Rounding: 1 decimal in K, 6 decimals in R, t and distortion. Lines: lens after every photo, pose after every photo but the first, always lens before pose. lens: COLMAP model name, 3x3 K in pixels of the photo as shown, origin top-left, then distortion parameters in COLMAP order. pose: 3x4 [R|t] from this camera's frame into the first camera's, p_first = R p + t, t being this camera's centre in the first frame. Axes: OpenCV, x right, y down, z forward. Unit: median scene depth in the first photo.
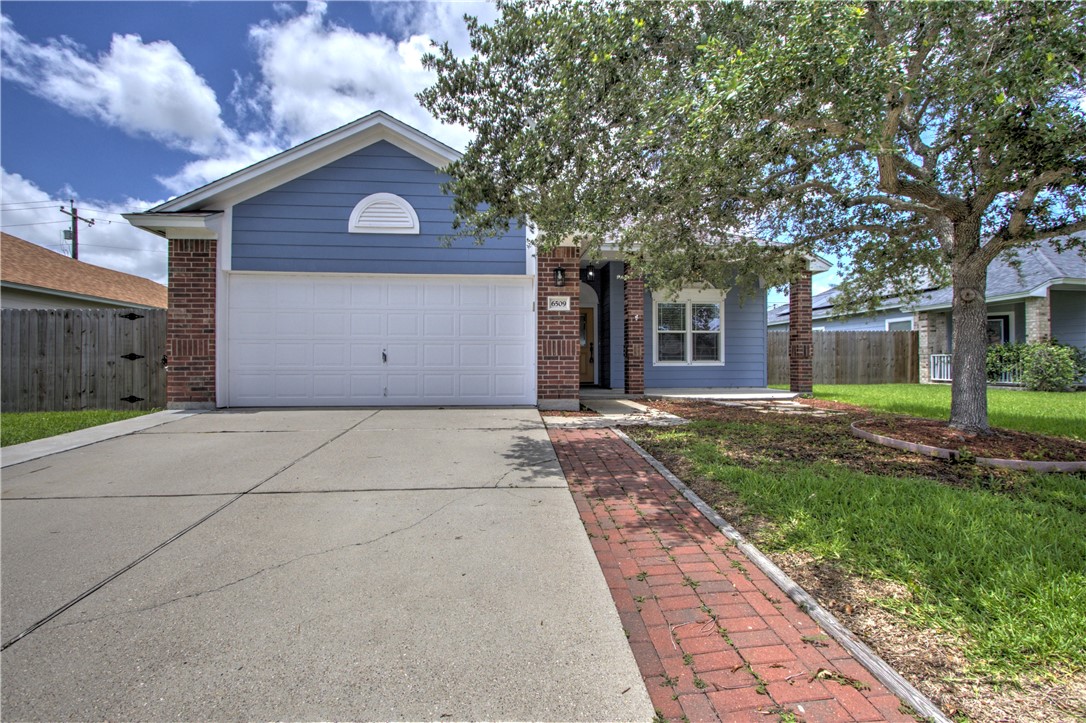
lens RADIAL K [[501.0, 0, 546.6], [0, 501.0, 357.3], [0, 0, 1]] dist [-0.016260, 0.002121]
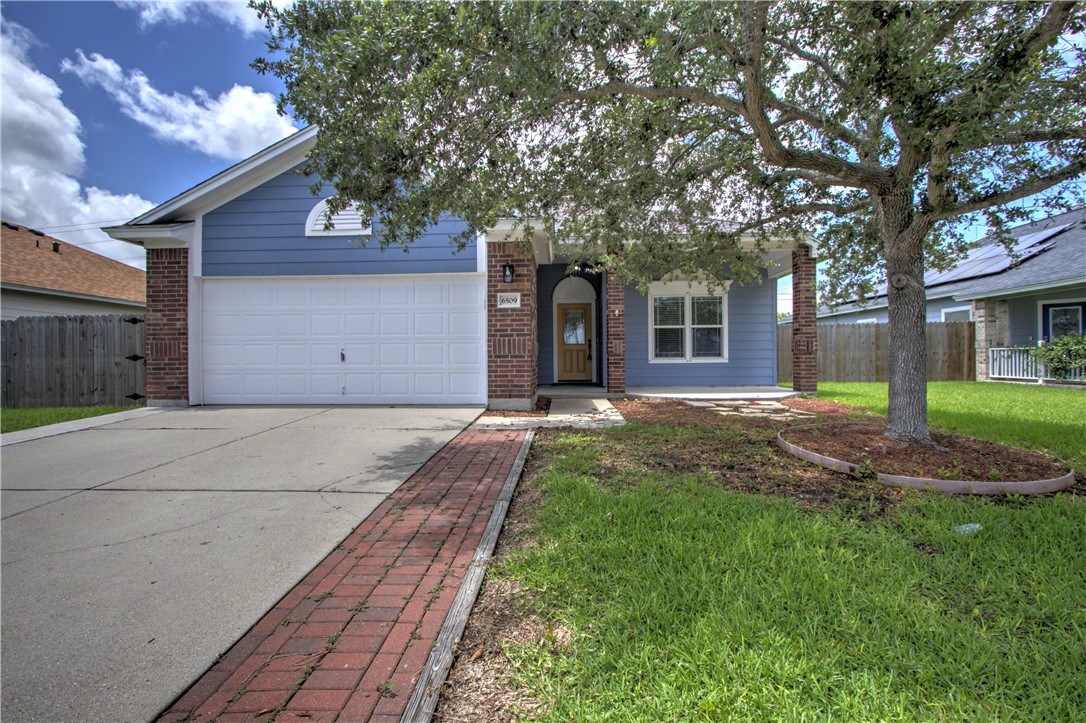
lens RADIAL K [[501.0, 0, 542.7], [0, 501.0, 358.9], [0, 0, 1]] dist [-0.016260, 0.002121]
pose [[0.990422, -0.006007, -0.137940, 0.220569], [0.007518, 0.999917, 0.010438, -0.003526], [0.137866, -0.011375, 0.990386, 0.042839]]
